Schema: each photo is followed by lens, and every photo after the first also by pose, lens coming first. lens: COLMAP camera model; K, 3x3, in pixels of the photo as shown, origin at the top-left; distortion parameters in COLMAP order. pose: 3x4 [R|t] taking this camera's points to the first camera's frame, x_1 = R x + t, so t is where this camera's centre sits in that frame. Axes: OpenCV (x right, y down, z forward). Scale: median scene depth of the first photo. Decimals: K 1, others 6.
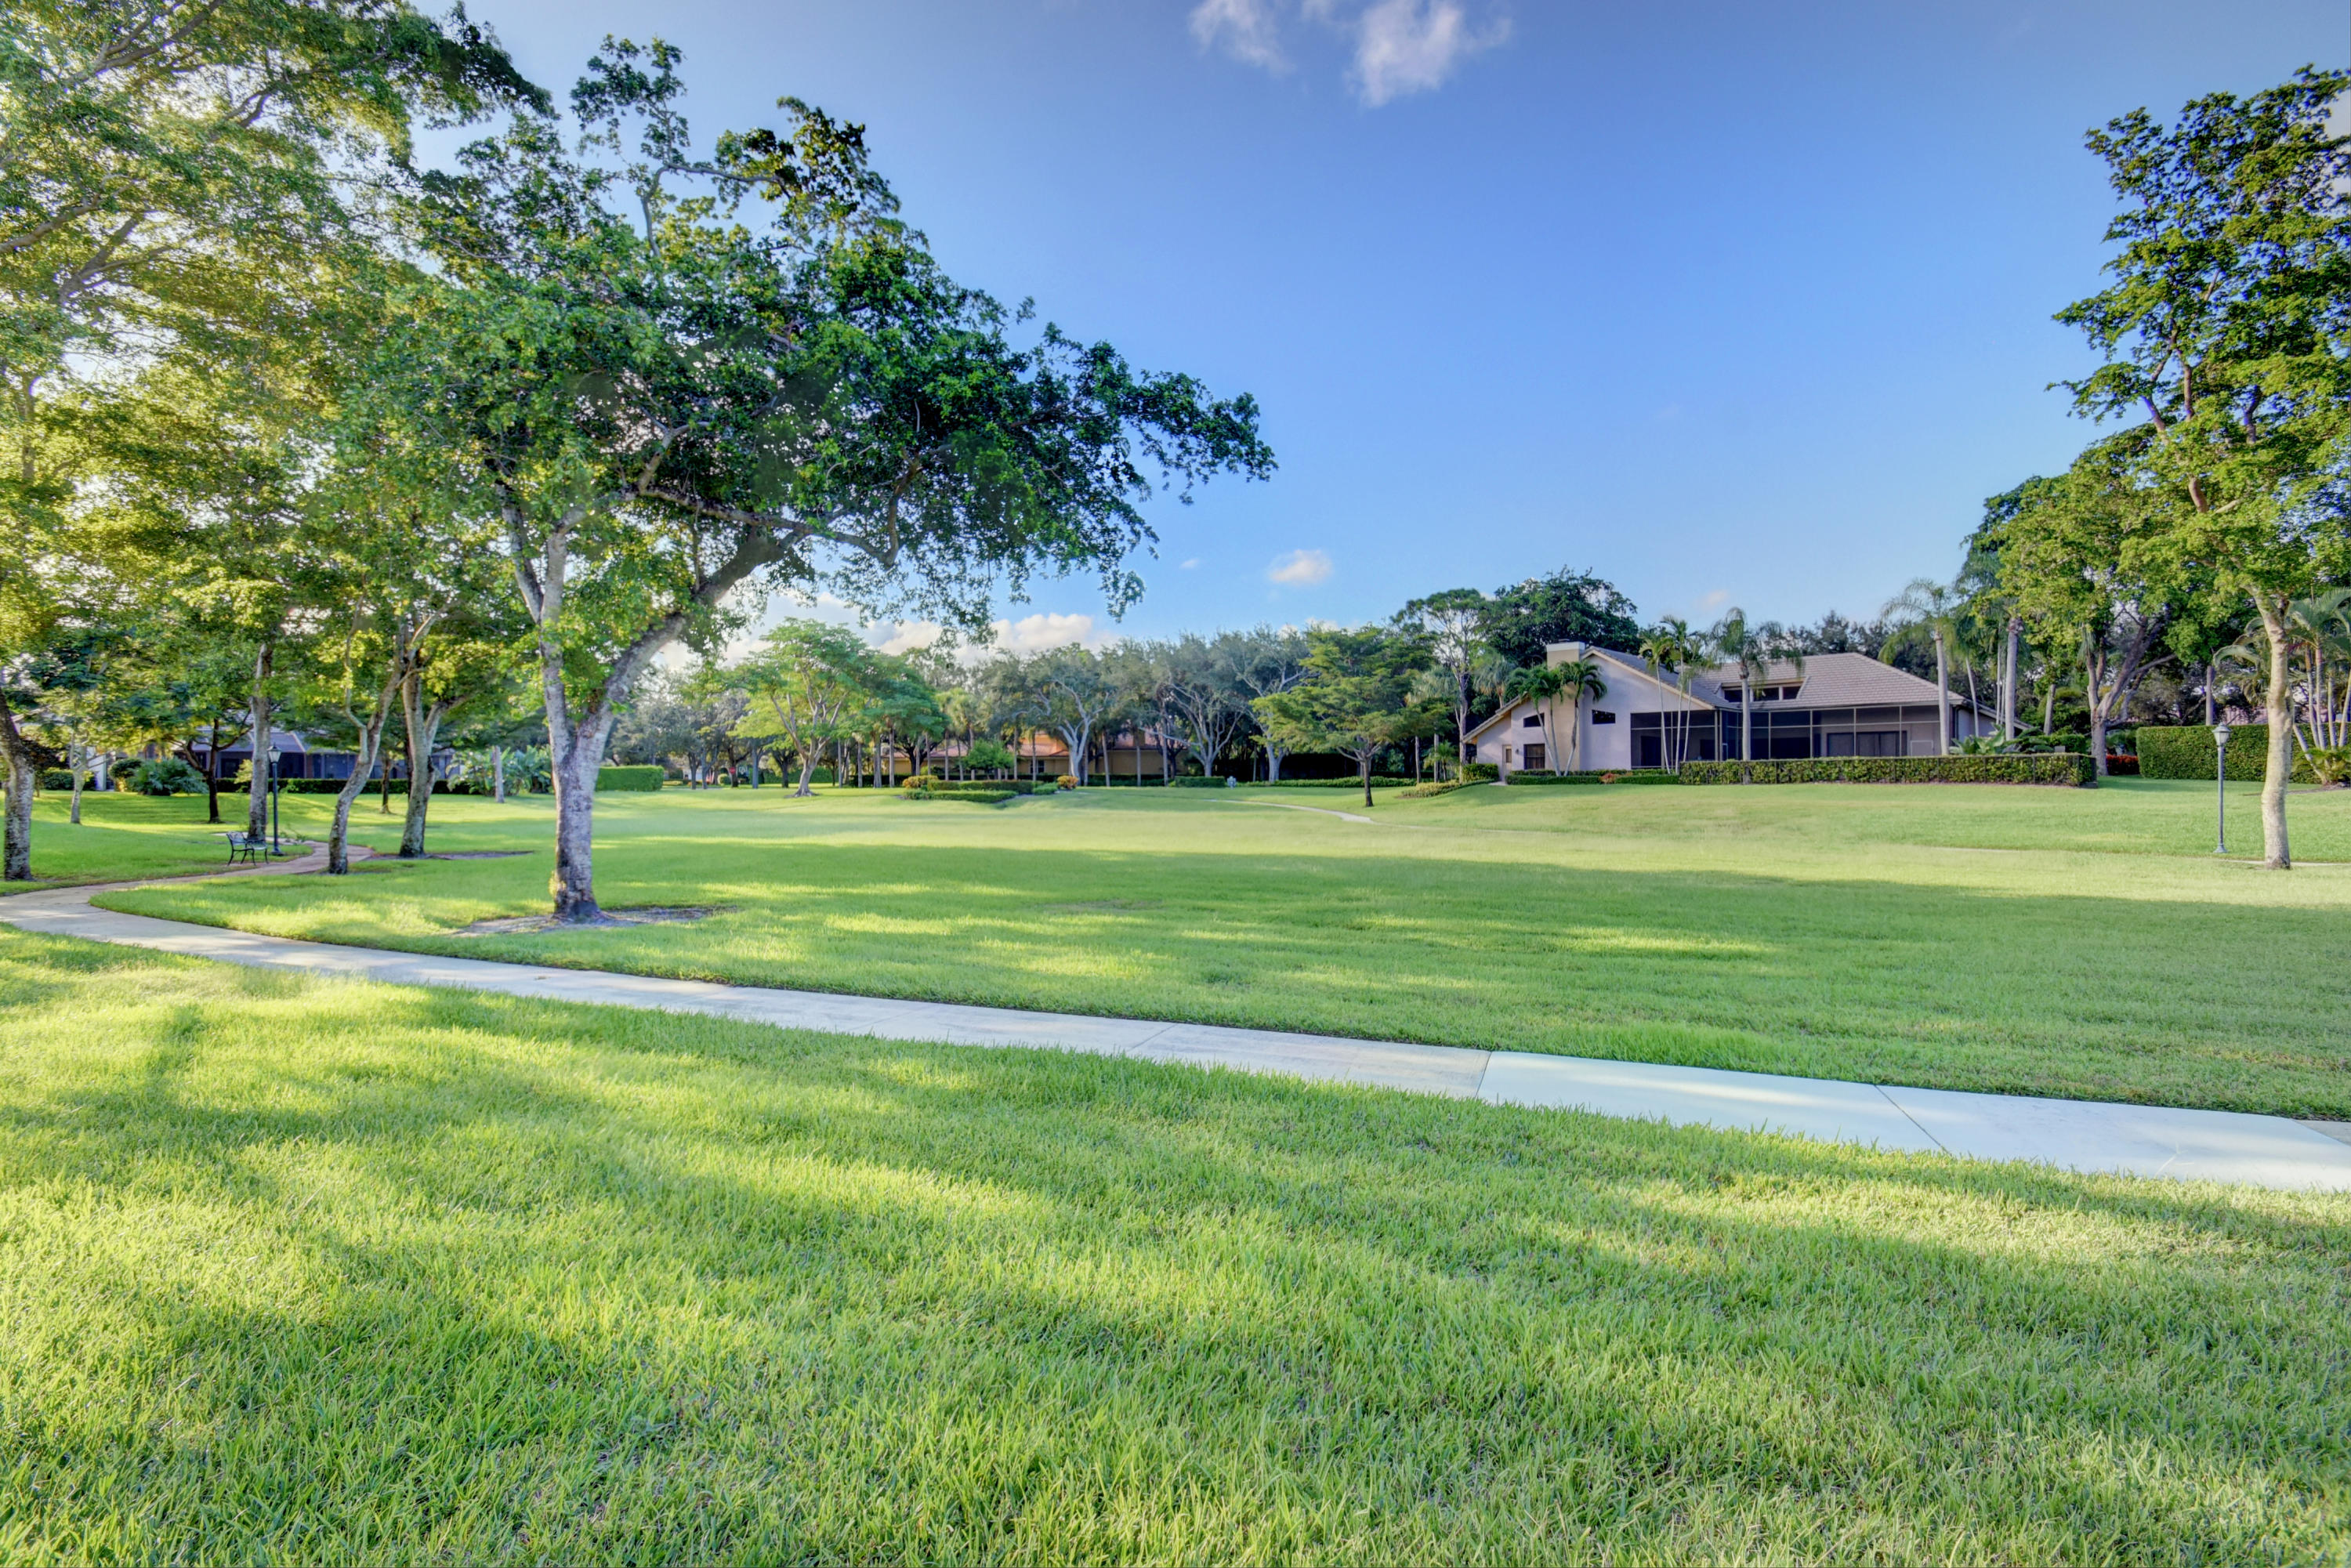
lens RADIAL K [[1032.6, 0, 1183.1], [0, 1032.6, 782.3], [0, 0, 1]] dist [-0.002088, -0.004257]
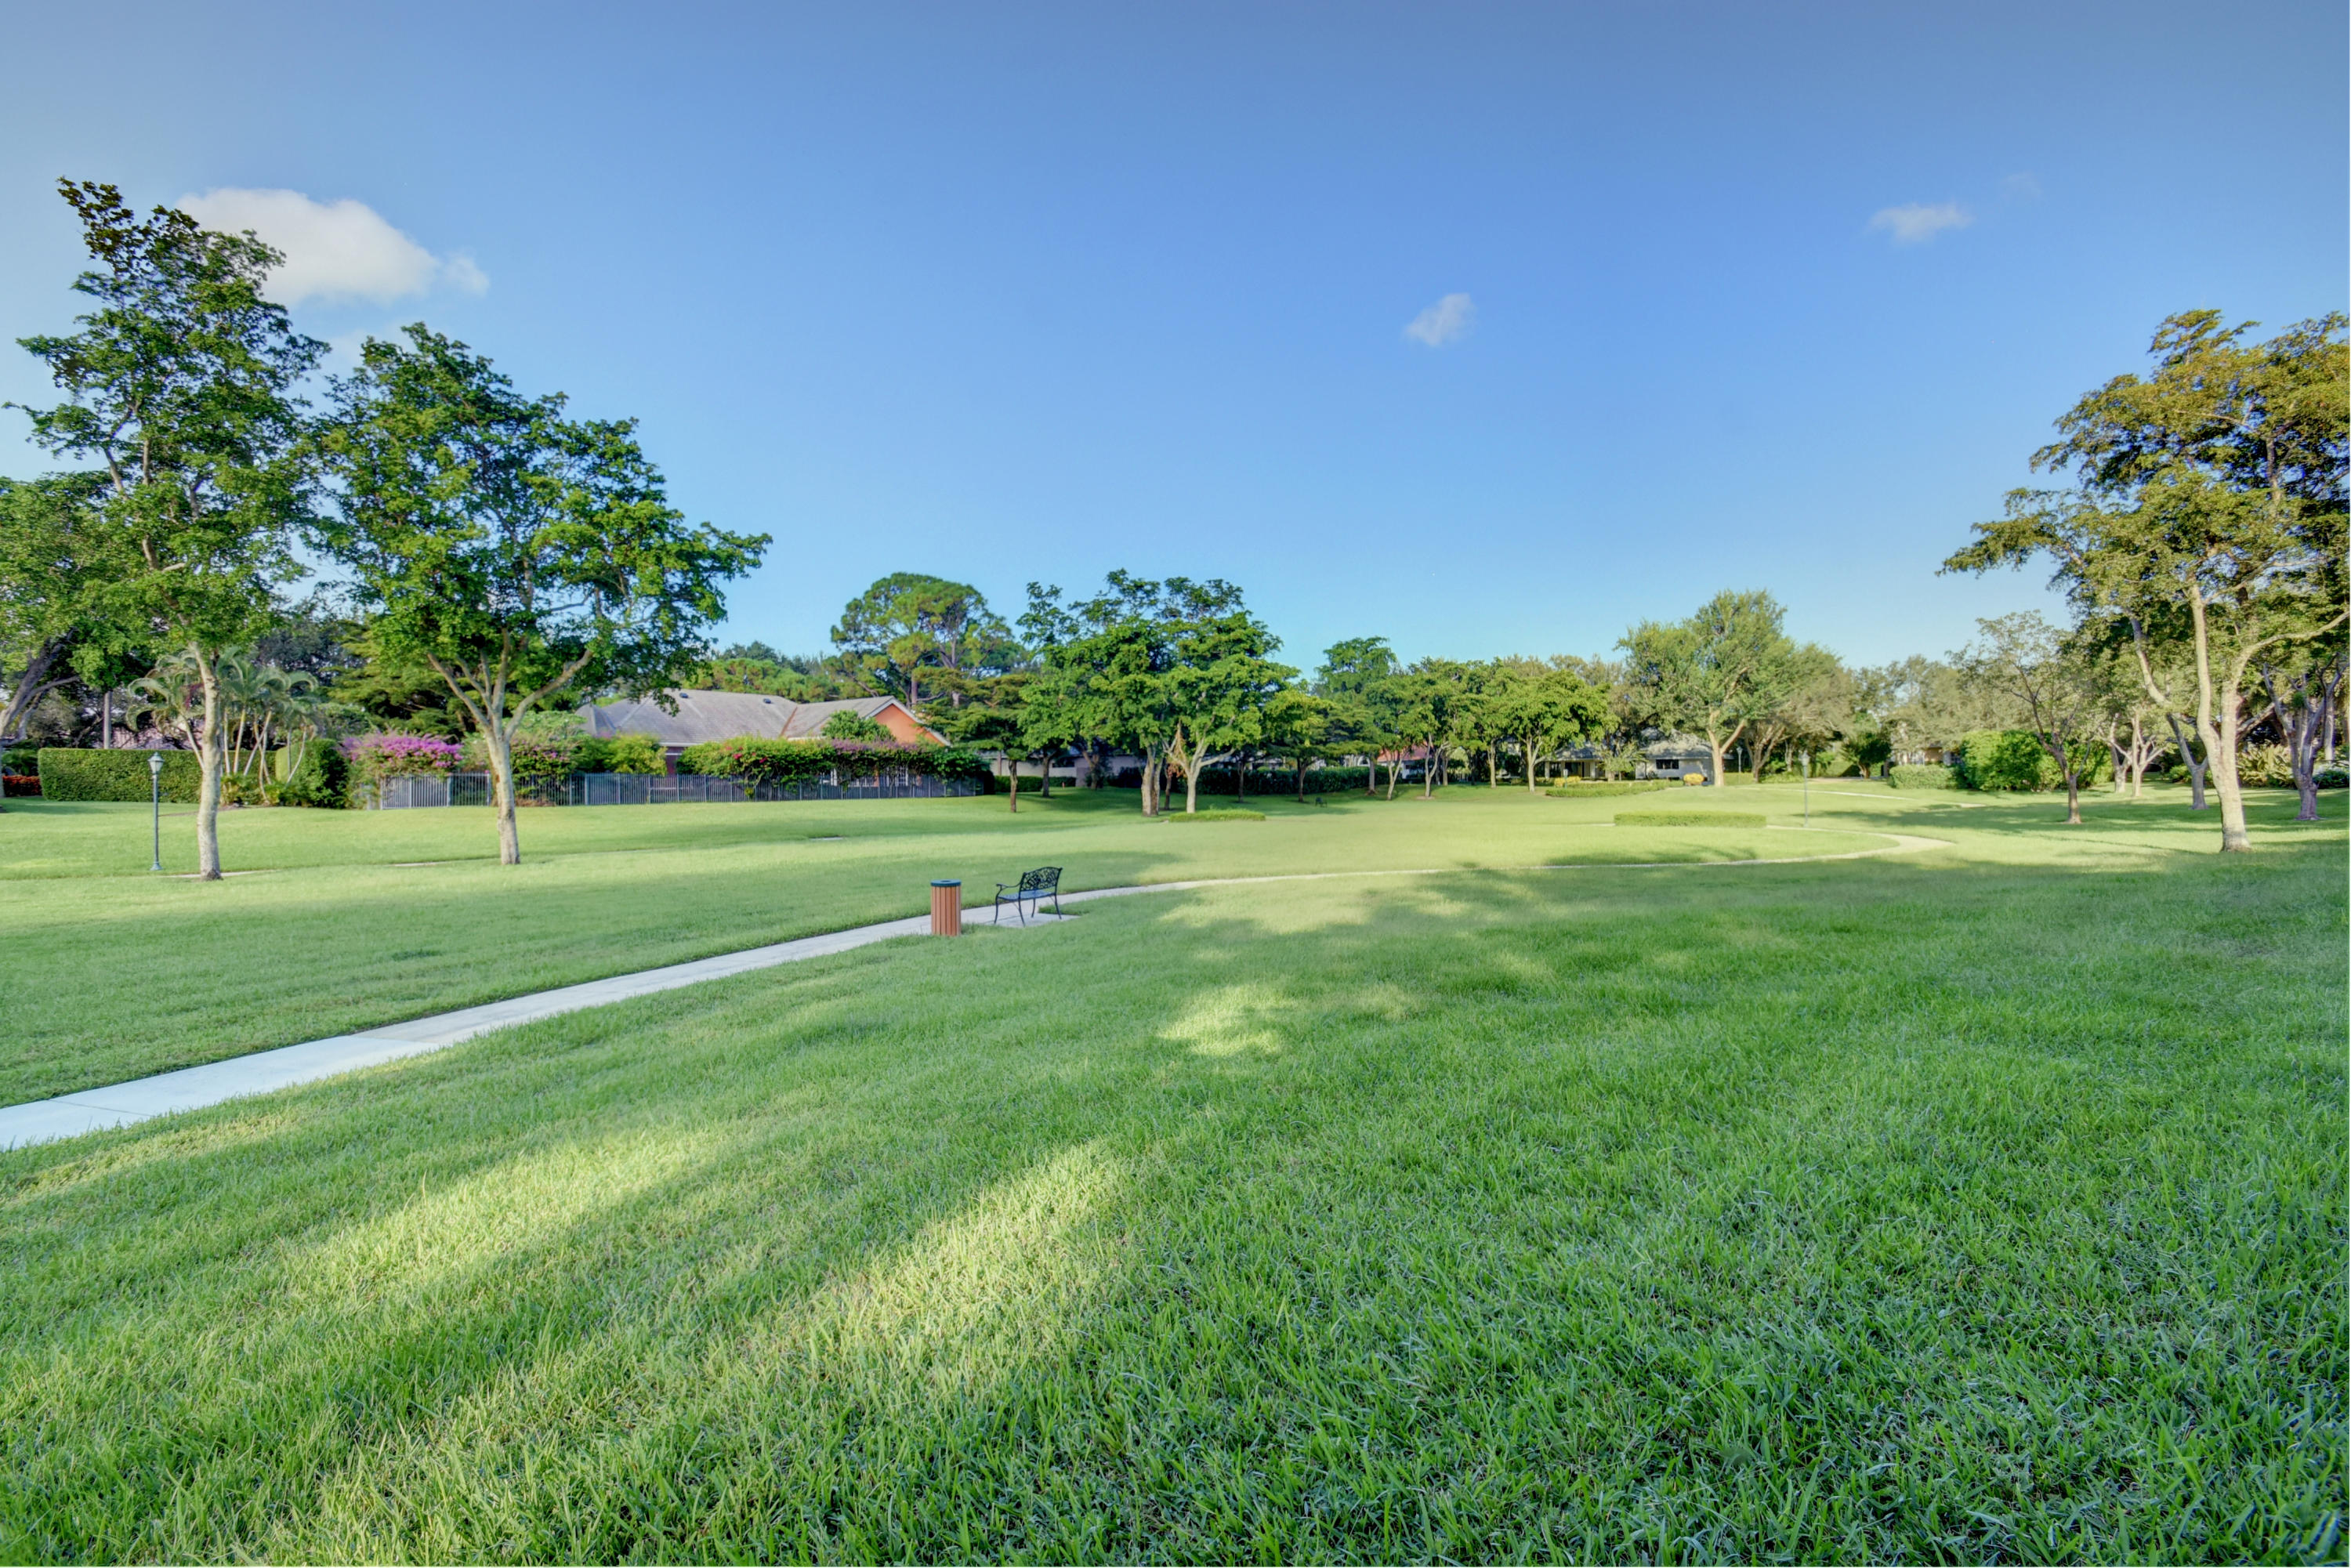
lens RADIAL K [[1032.6, 0, 1178.7], [0, 1032.6, 780.1], [0, 0, 1]] dist [-0.002088, -0.004257]
pose [[-0.046446, 0.008189, 0.998887, -0.170450], [0.009509, 0.999925, -0.007755, -0.010983], [-0.998876, 0.009138, -0.046521, -0.061063]]
